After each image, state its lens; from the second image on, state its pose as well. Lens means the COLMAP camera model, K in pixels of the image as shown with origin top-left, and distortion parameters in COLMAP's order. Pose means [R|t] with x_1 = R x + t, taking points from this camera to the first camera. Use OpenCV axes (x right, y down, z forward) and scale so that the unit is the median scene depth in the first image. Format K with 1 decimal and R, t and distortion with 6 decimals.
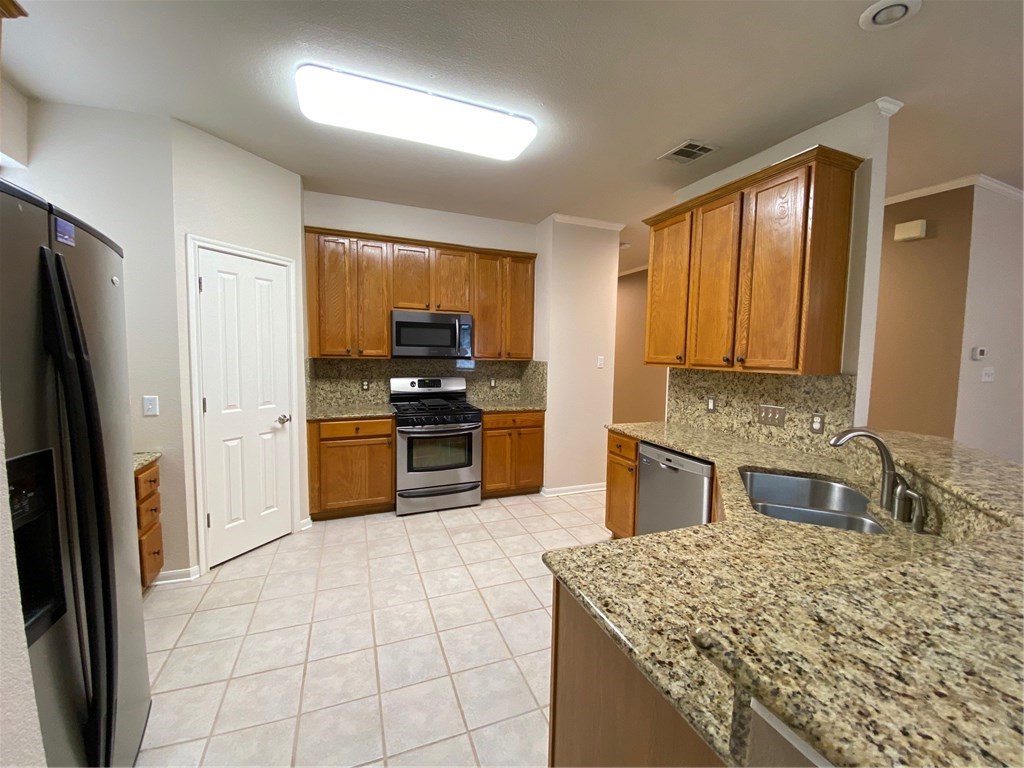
lens RADIAL K [[416.1, 0, 514.5], [0, 416.1, 382.5], [0, 0, 1]] dist [0.028220, -0.022316]
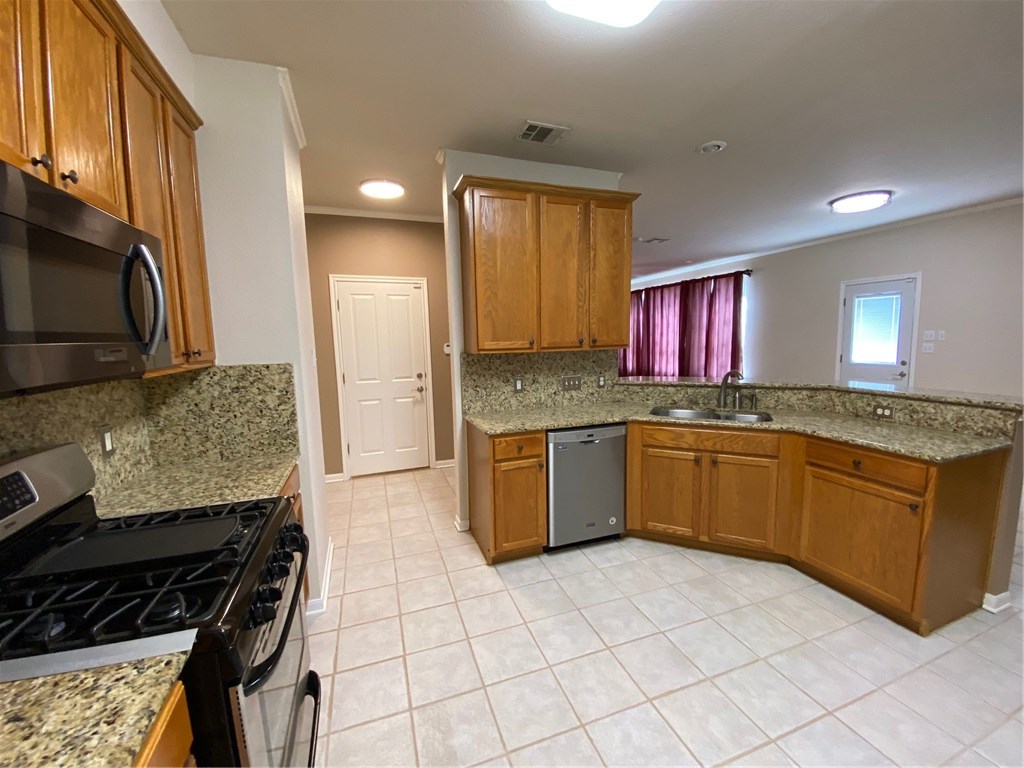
lens RADIAL K [[416.1, 0, 514.5], [0, 416.1, 382.5], [0, 0, 1]] dist [0.028220, -0.022316]
pose [[0.031224, -0.131495, 0.990825, -0.654953], [0.097954, 0.986939, 0.127892, -0.102427], [-0.994701, 0.093062, 0.043697, 1.087519]]
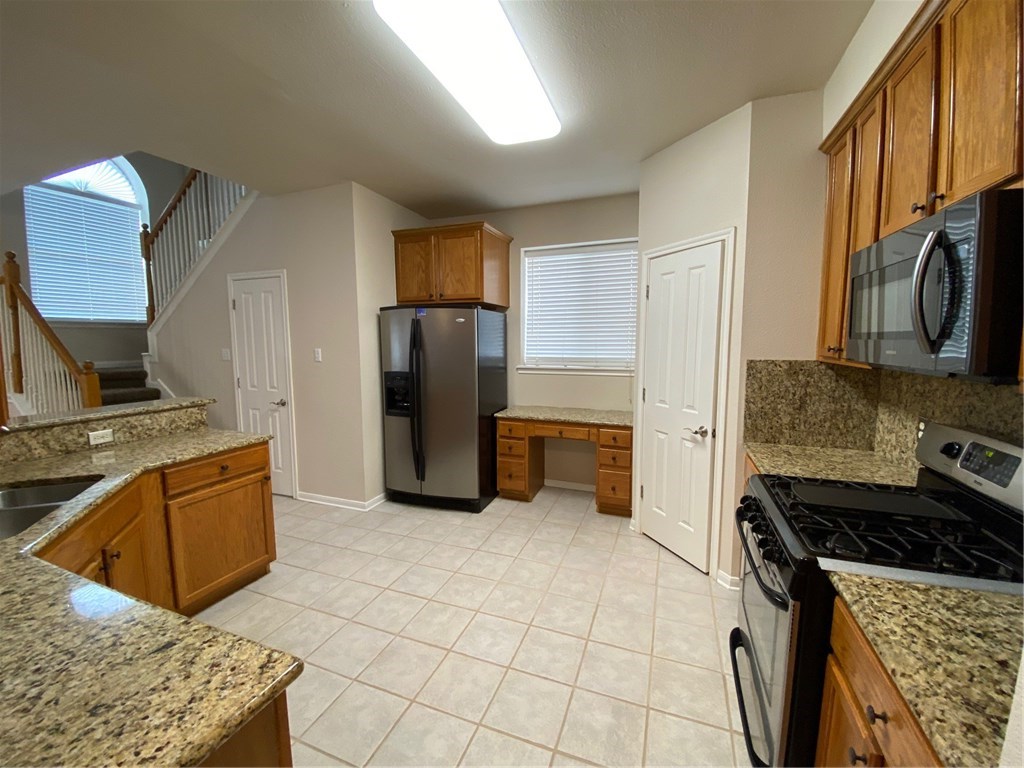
lens RADIAL K [[416.1, 0, 514.5], [0, 416.1, 382.5], [0, 0, 1]] dist [0.028220, -0.022316]
pose [[-0.671599, 0.057834, -0.738654, 0.367989], [-0.064731, 0.988557, 0.136256, -0.114736], [0.738082, 0.139323, -0.660170, 1.474705]]
